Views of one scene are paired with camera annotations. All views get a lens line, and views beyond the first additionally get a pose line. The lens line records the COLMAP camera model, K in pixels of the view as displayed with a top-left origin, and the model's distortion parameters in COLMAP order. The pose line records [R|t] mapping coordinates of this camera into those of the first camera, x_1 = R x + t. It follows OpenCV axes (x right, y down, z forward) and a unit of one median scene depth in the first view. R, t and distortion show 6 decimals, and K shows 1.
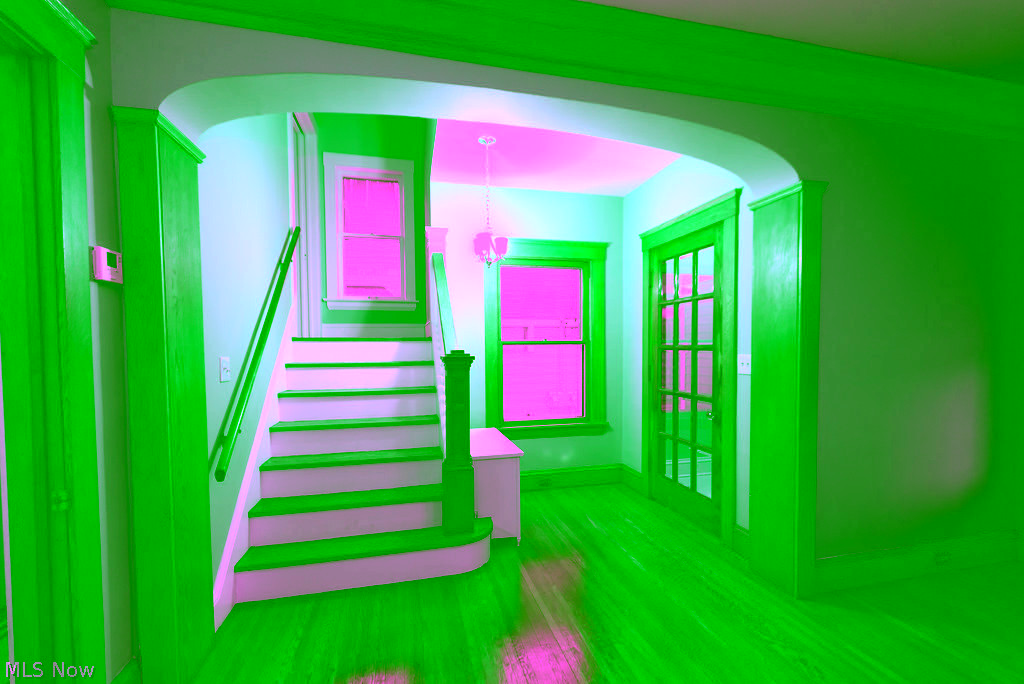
lens RADIAL K [[462.4, 0, 513.0], [0, 462.4, 370.1], [0, 0, 1]] dist [0.001558, 0.000084]
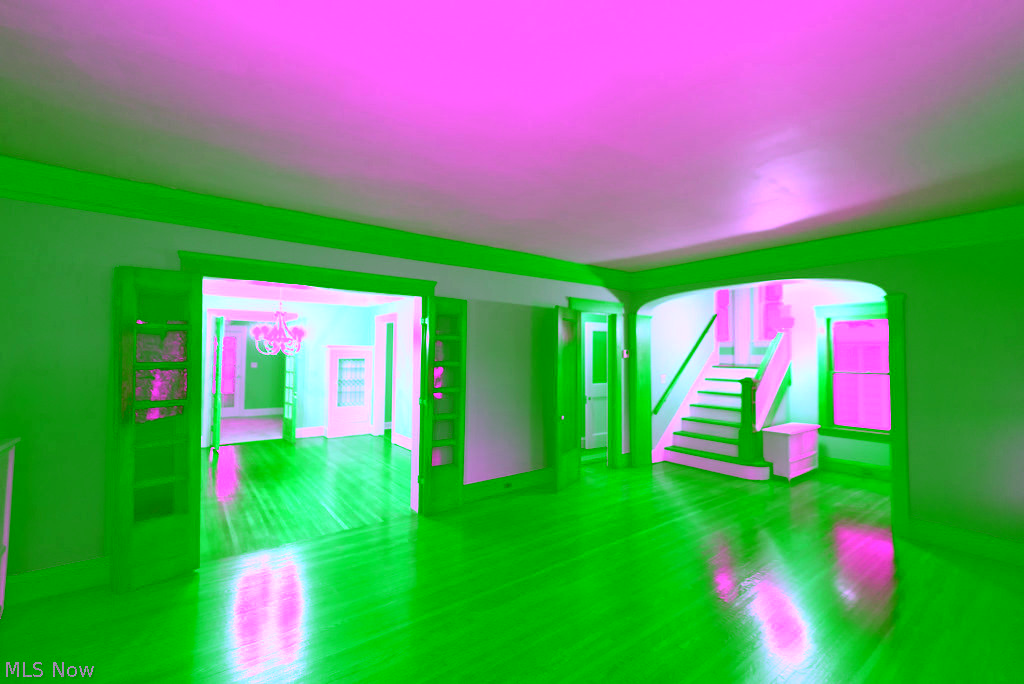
lens RADIAL K [[437.8, 0, 518.0], [0, 437.8, 338.2], [0, 0, 1]] dist [0.003987, 0.000228]
pose [[0.403031, -0.023320, -0.914889, 1.386288], [-0.045483, 0.997930, -0.045473, -0.090057], [0.914055, 0.059939, 0.401136, -0.867727]]
